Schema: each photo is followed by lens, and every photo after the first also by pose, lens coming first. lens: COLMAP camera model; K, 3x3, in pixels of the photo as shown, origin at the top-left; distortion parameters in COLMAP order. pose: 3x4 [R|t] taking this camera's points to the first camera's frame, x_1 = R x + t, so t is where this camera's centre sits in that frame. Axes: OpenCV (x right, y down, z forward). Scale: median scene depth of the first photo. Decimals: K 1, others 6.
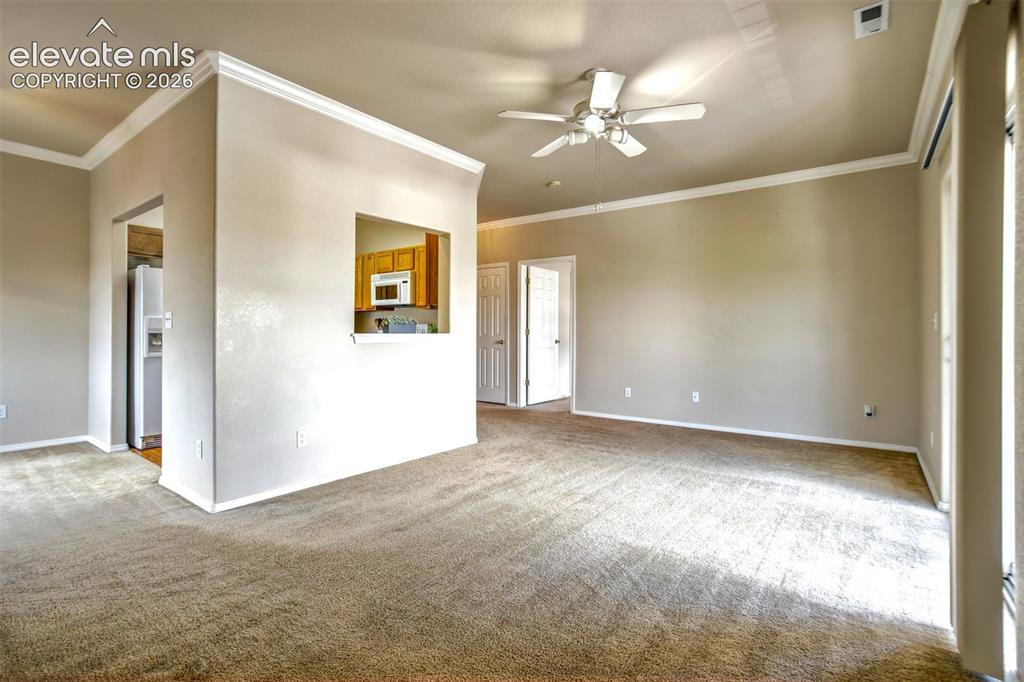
lens RADIAL K [[480.6, 0, 509.4], [0, 480.6, 328.3], [0, 0, 1]] dist [-0.037414, 0.021363]
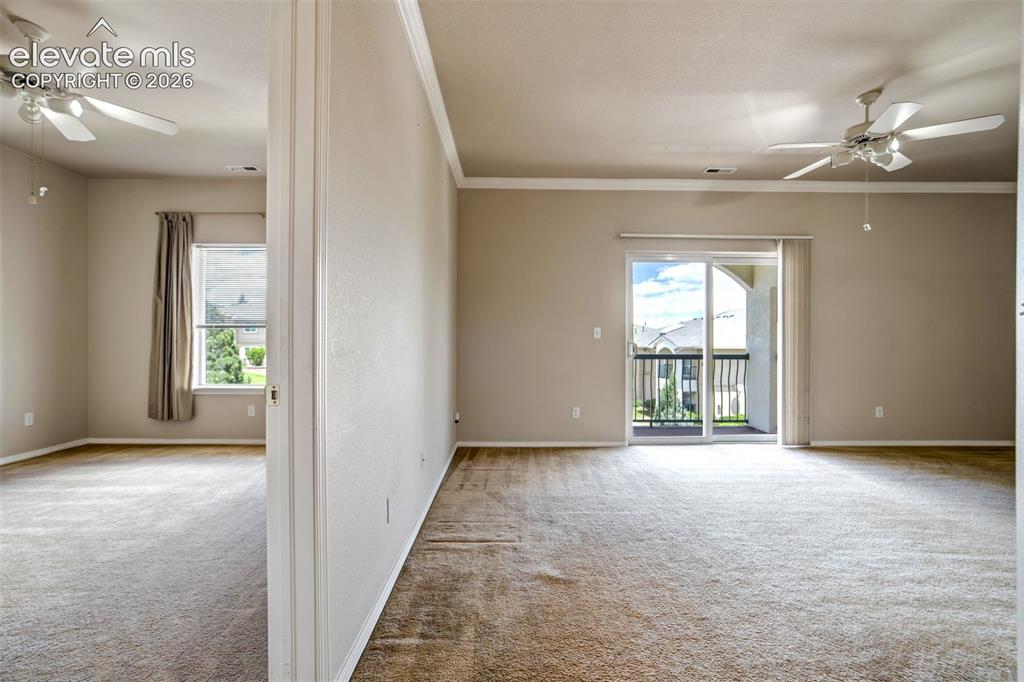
lens RADIAL K [[480.7, 0, 510.6], [0, 480.7, 346.1], [0, 0, 1]] dist [-0.037978, 0.019862]
pose [[-0.601905, -0.011821, 0.798480, -0.126162], [-0.011381, 0.999916, 0.006223, 0.014977], [-0.798487, -0.005342, -0.601989, 1.520168]]
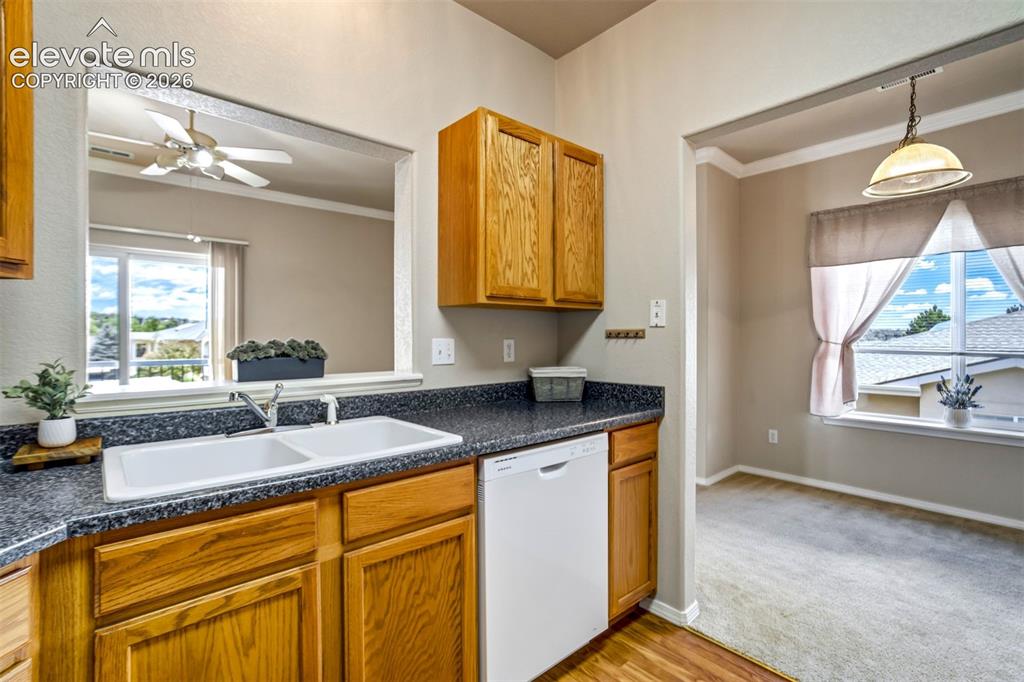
lens RADIAL K [[469.4, 0, 516.4], [0, 469.4, 337.6], [0, 0, 1]] dist [-0.001570, 0.000254]
pose [[-0.980706, -0.004701, 0.195431, -0.468950], [-0.004871, 0.999988, -0.000390, -0.025700], [-0.195427, -0.001335, -0.980717, 1.247863]]
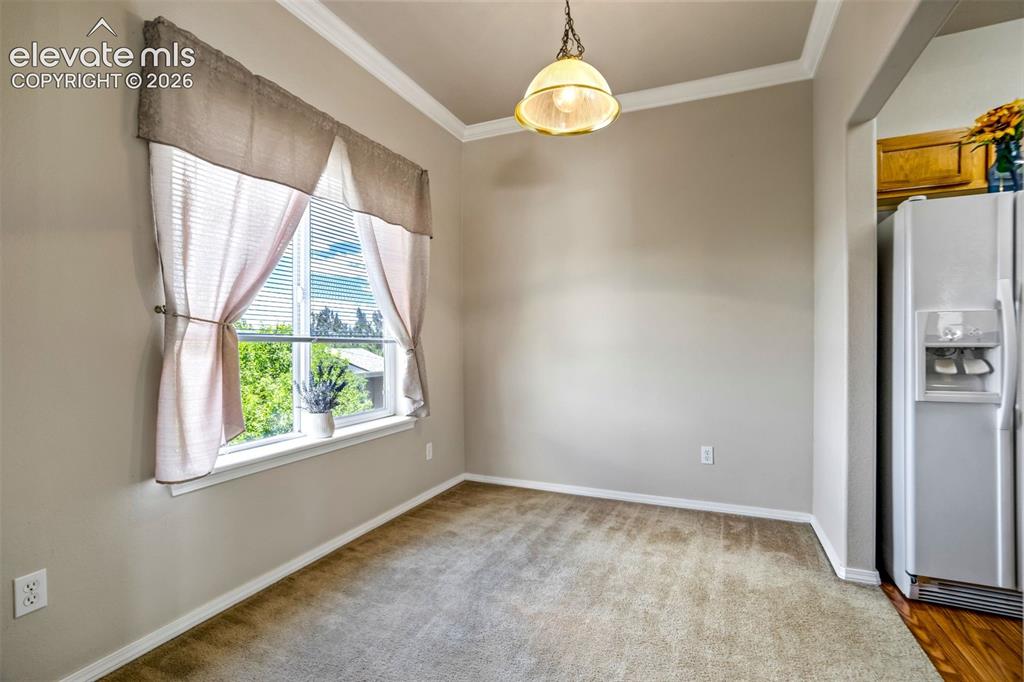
lens RADIAL K [[474.2, 0, 498.8], [0, 474.2, 348.3], [0, 0, 1]] dist [-0.014326, 0.000698]
pose [[0.219417, 0.004215, -0.975622, -0.412350], [0.011783, 0.999906, 0.006970, 0.003576], [0.975560, -0.013025, 0.219346, 0.501335]]
